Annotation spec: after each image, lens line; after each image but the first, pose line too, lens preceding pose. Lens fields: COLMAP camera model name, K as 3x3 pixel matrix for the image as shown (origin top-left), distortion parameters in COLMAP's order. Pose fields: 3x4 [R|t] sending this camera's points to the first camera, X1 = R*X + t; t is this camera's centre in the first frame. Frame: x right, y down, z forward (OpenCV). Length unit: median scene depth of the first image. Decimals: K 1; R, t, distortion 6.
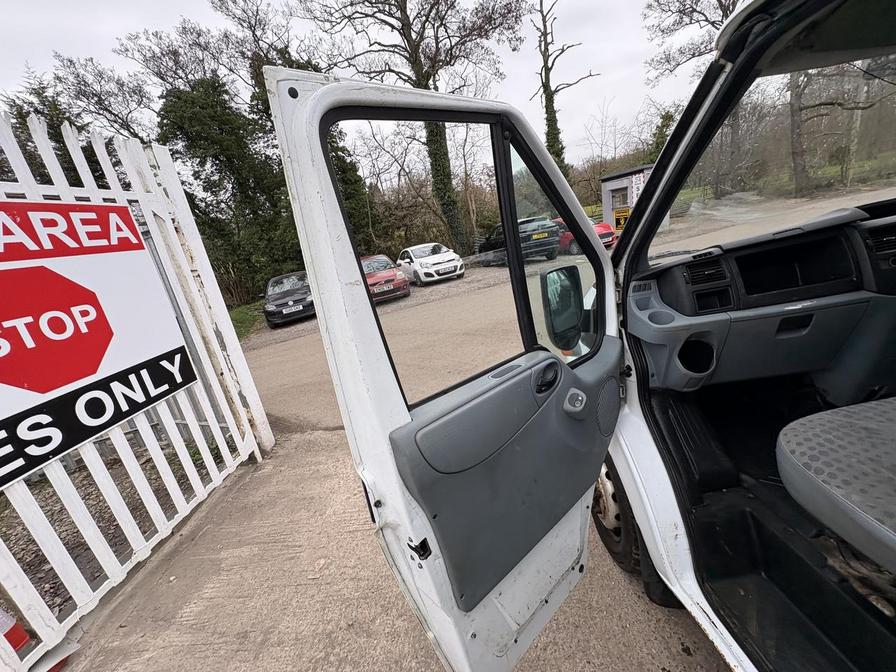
lens RADIAL K [[357.4, 0, 448.8], [0, 357.4, 337.6], [0, 0, 1]] dist [-0.002586, 0.000964]
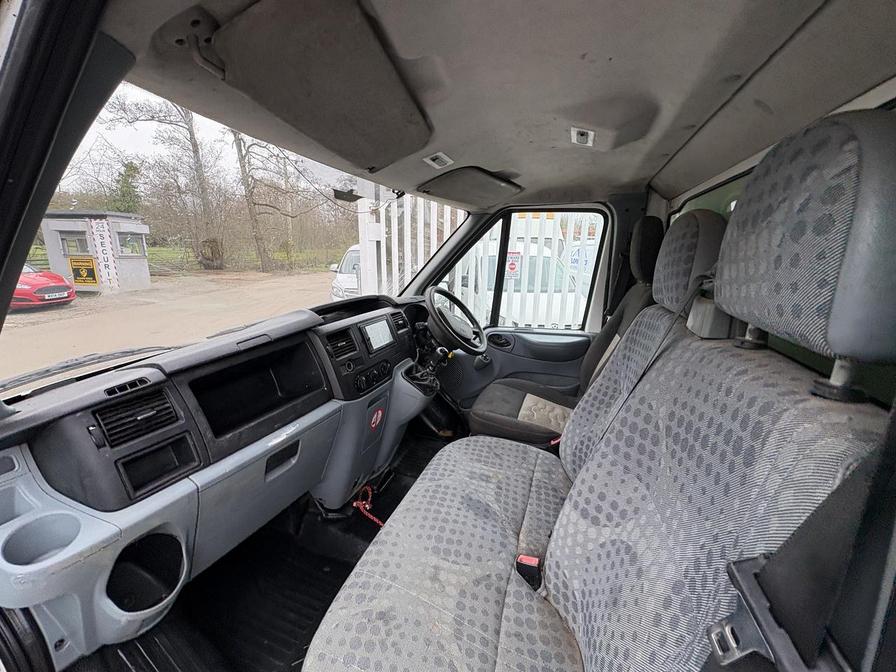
lens RADIAL K [[357.4, 0, 444.6], [0, 357.4, 335.6], [0, 0, 1]] dist [-0.002586, 0.000964]
pose [[0.353346, -0.037857, 0.934726, 0.372452], [0.190552, 0.981146, -0.032295, -0.193439], [-0.915880, 0.189526, 0.353898, 0.348348]]
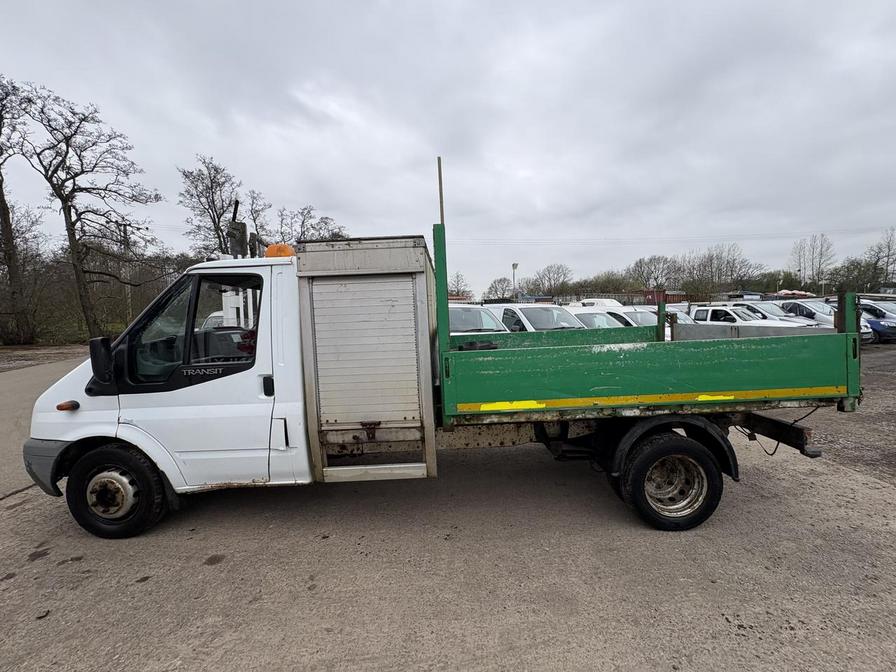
lens RADIAL K [[357.4, 0, 448.2], [0, 357.4, 337.6], [0, 0, 1]] dist [-0.002586, 0.000964]
pose [[0.023055, 0.114055, 0.993207, -1.562074], [0.291863, 0.949424, -0.115803, 0.567372], [-0.956182, 0.292550, -0.011399, -0.722894]]
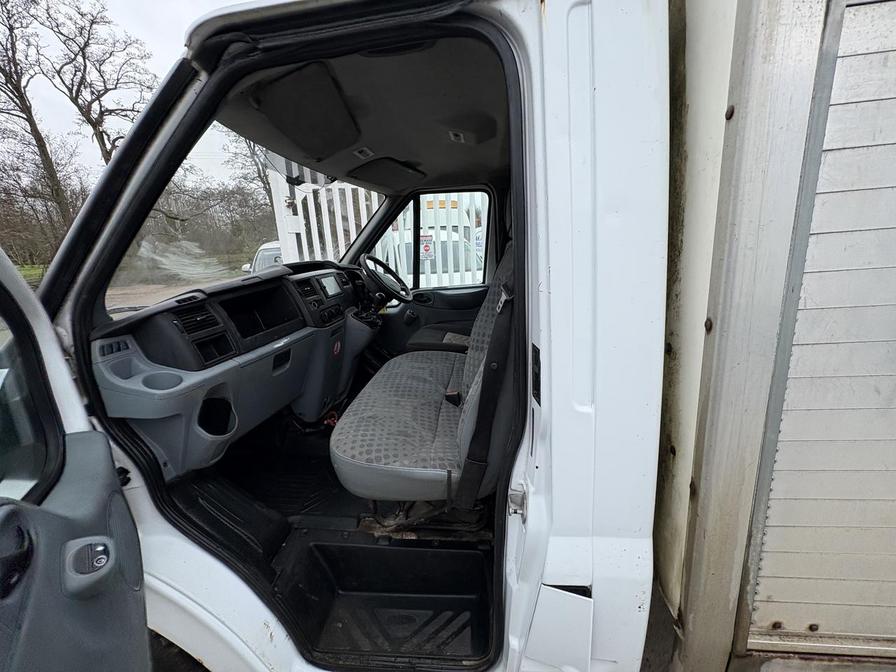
lens RADIAL K [[357.4, 0, 447.4], [0, 357.4, 338.4], [0, 0, 1]] dist [-0.002586, 0.000964]
pose [[0.137895, -0.085661, 0.986736, -0.043482], [0.303348, 0.952029, 0.040255, 0.009398], [-0.942849, 0.293774, 0.157265, 0.308451]]
